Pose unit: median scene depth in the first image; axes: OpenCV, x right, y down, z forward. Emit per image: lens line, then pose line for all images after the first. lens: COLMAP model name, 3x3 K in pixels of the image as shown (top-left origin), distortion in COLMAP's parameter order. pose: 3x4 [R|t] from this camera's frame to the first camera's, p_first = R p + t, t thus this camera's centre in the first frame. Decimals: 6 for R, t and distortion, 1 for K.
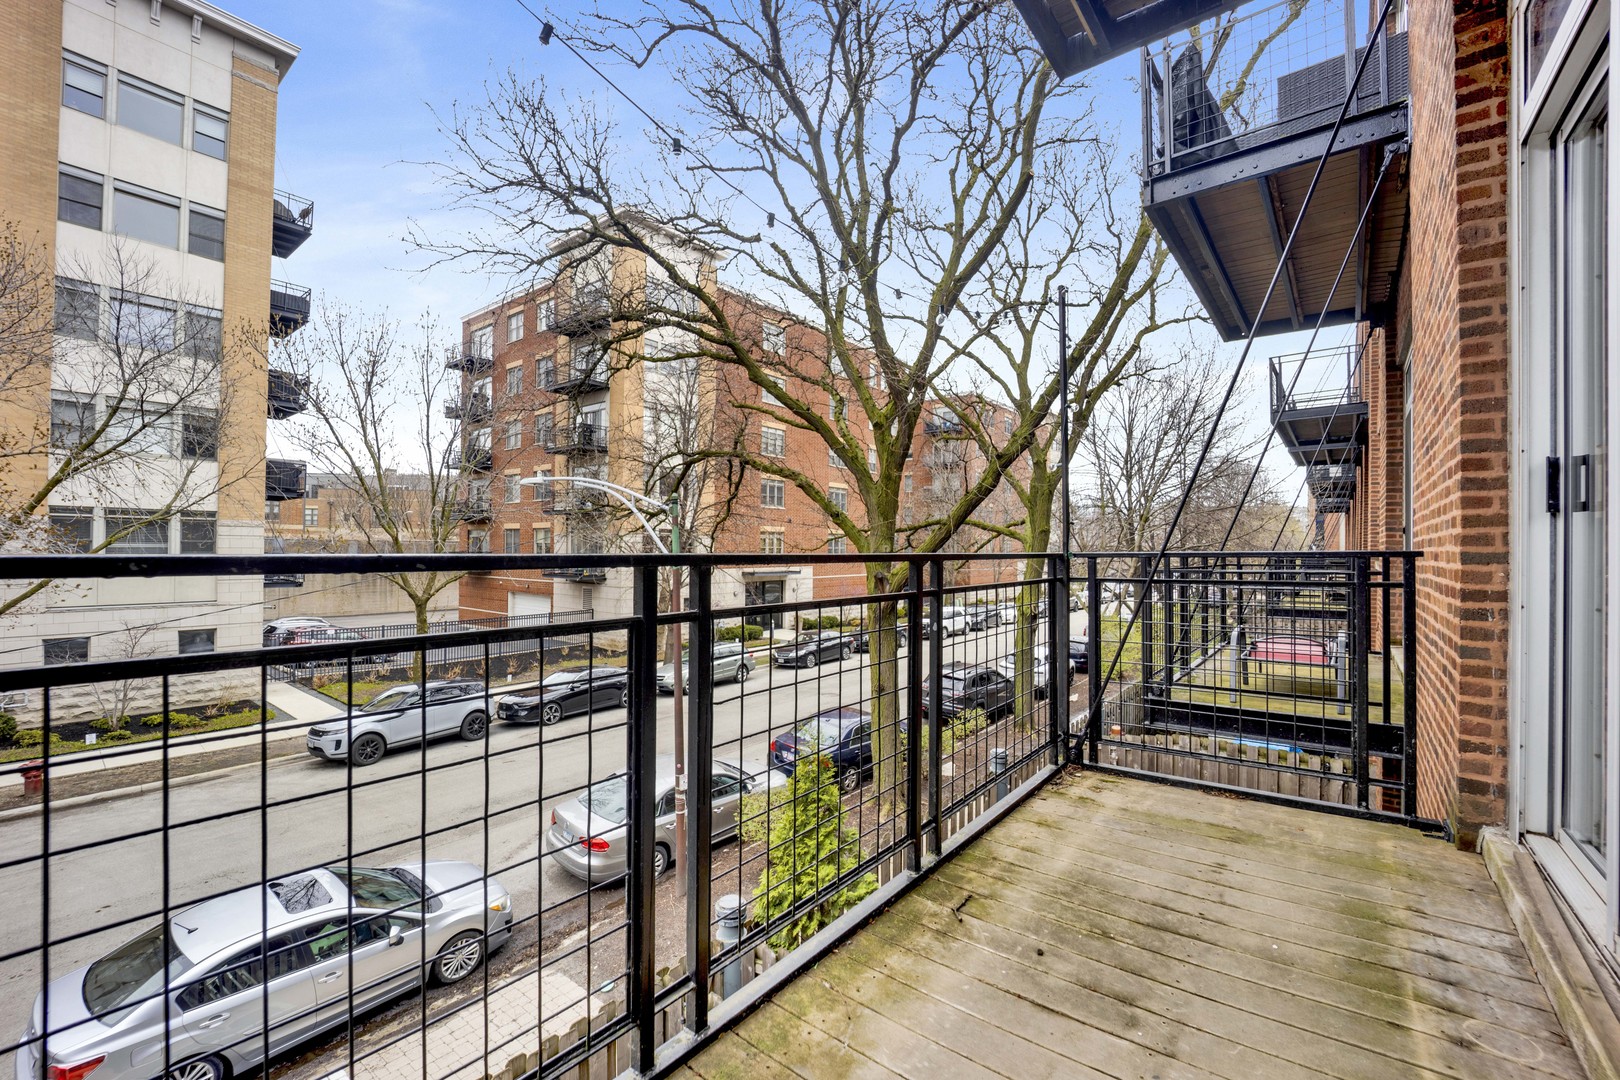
lens RADIAL K [[674.9, 0, 808.9], [0, 674.9, 548.7], [0, 0, 1]] dist [-0.003209, -0.000419]
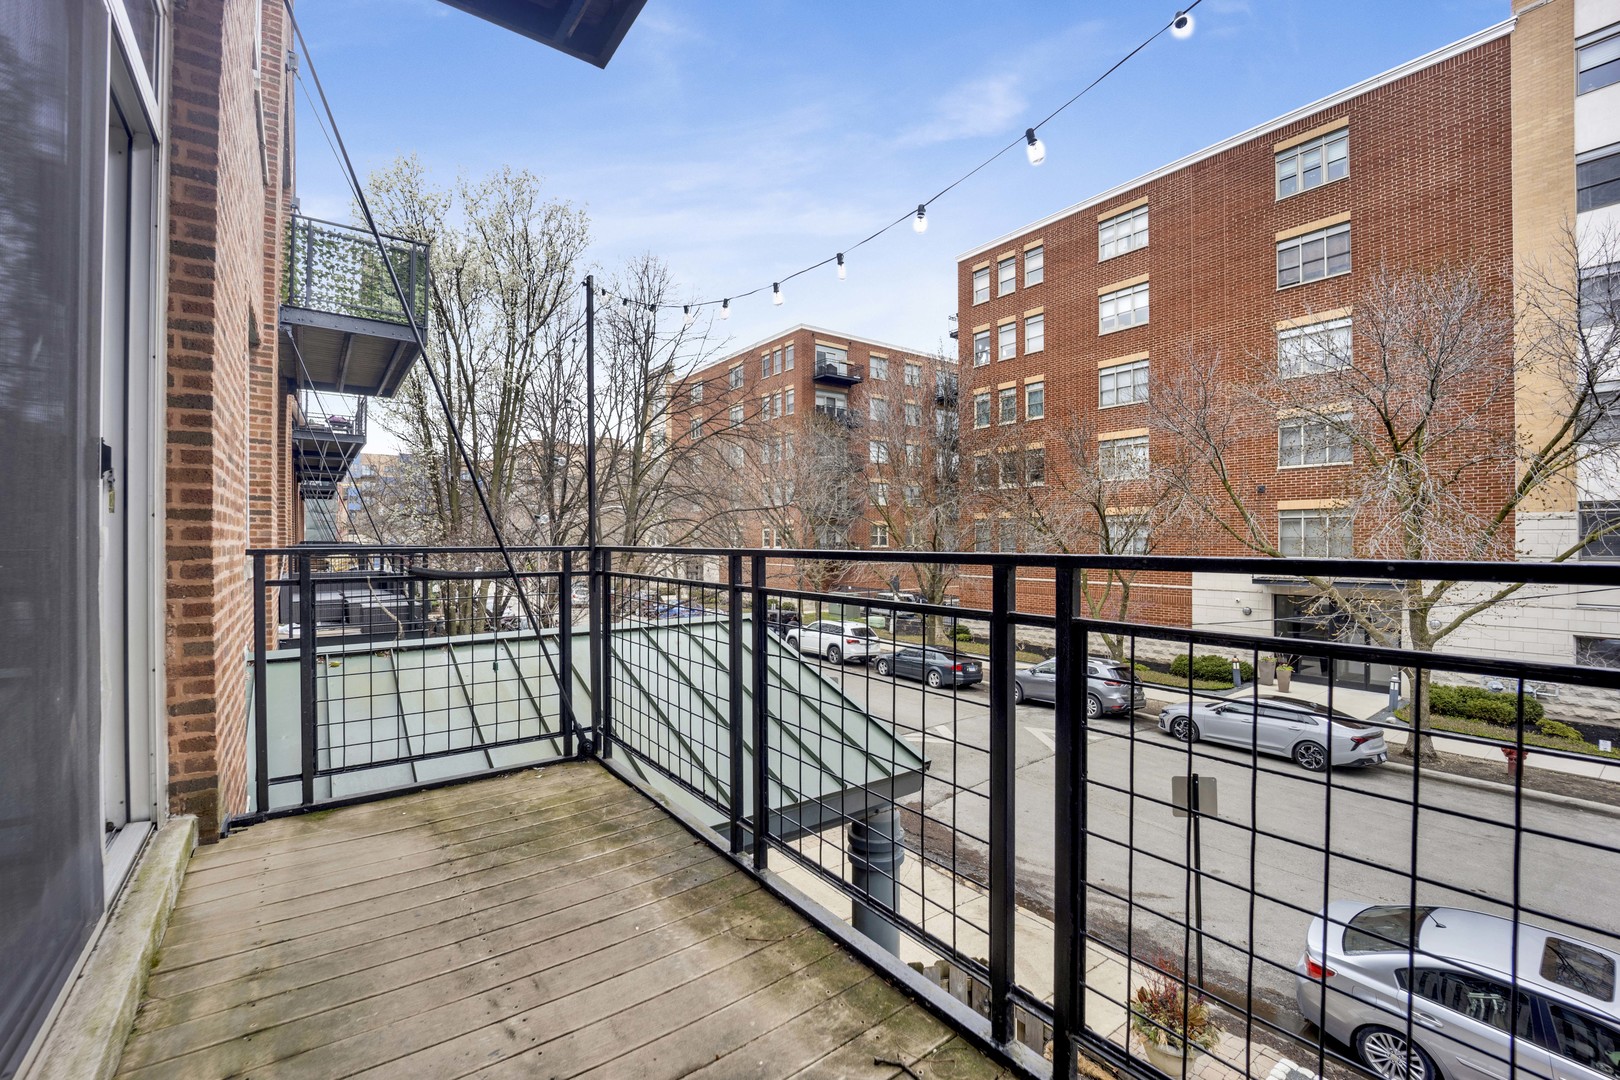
lens RADIAL K [[674.9, 0, 806.5], [0, 674.9, 546.1], [0, 0, 1]] dist [-0.003209, -0.000419]
pose [[-0.257580, -0.000729, -0.966257, 0.322611], [0.003407, 0.999993, -0.001663, -0.000591], [0.966251, -0.003721, -0.257575, 0.375682]]
